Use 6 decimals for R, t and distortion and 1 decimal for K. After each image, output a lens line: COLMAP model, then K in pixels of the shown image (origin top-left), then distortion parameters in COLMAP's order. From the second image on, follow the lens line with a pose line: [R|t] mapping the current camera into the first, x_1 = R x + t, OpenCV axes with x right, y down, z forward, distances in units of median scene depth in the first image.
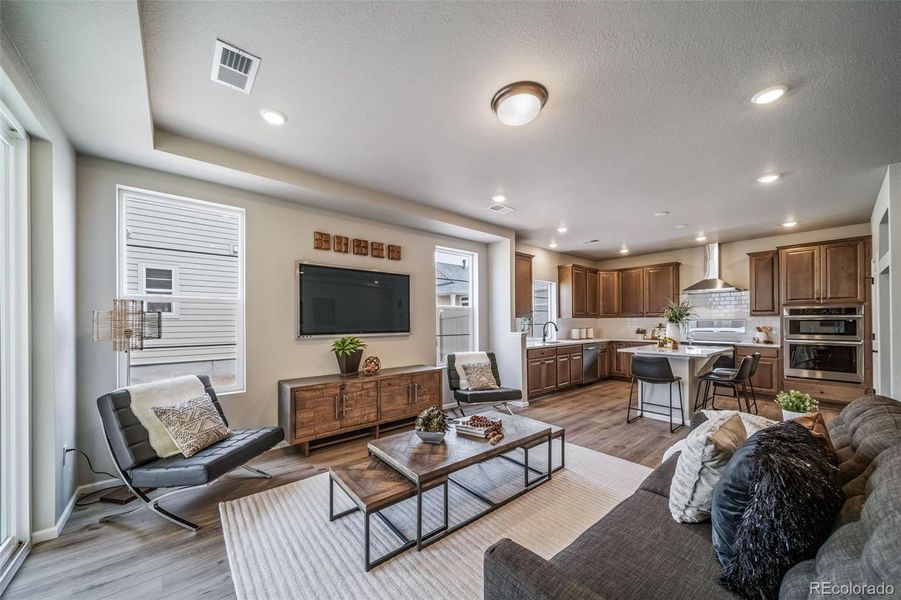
lens RADIAL K [[320.3, 0, 447.6], [0, 320.3, 319.6], [0, 0, 1]] dist [0.001741, -0.000157]
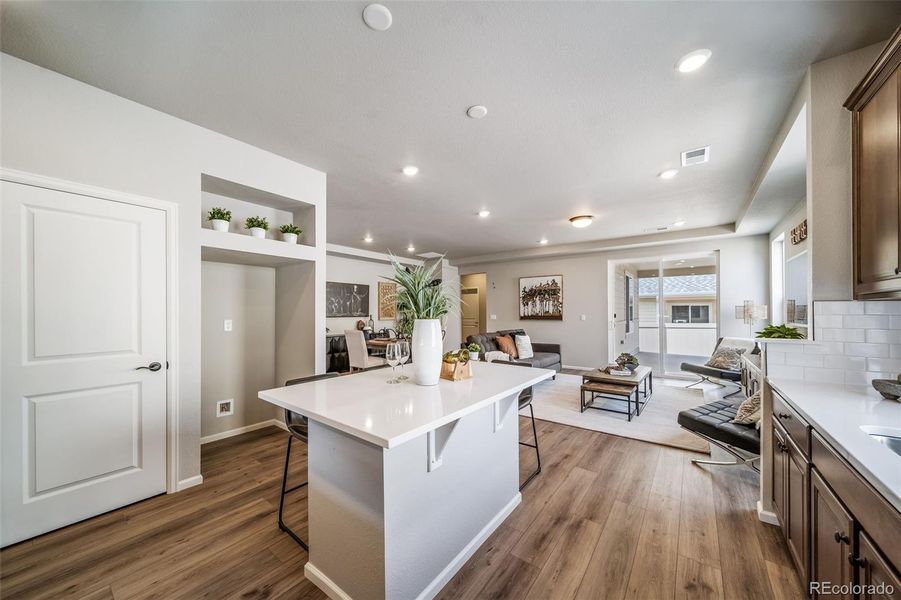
lens RADIAL K [[319.1, 0, 443.8], [0, 319.1, 310.6], [0, 0, 1]] dist [0.000871, -0.000012]
pose [[-0.978653, 0.007320, -0.205388, 0.823437], [0.008807, 0.999941, -0.006328, 0.001705], [0.205329, -0.008002, -0.978660, 1.490847]]
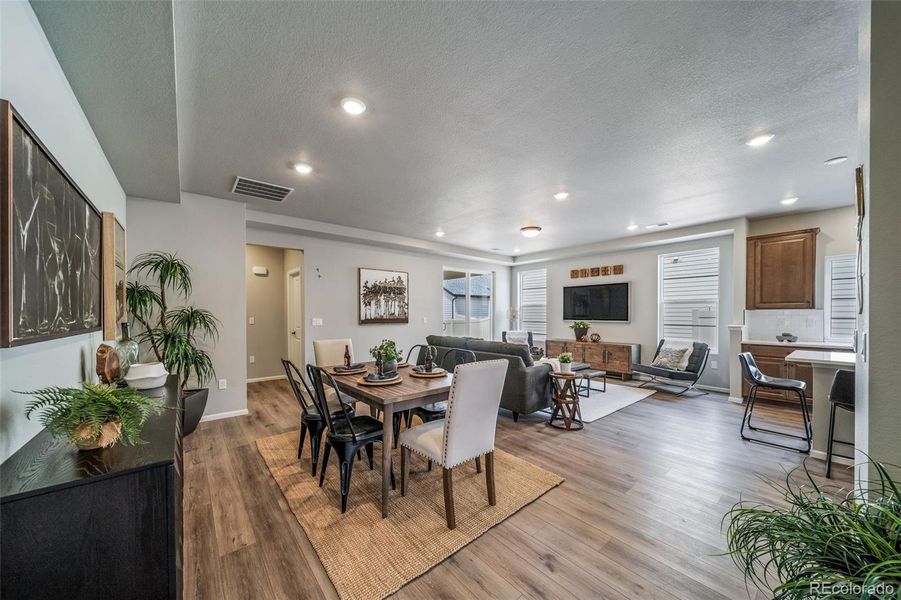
lens RADIAL K [[321.7, 0, 442.0], [0, 321.7, 316.0], [0, 0, 1]] dist [0.003474, -0.000057]
pose [[-0.013177, 0.011062, -0.999852, 1.379606], [0.004590, 0.999929, 0.011002, -0.003040], [0.999903, -0.004444, -0.013227, 0.149248]]
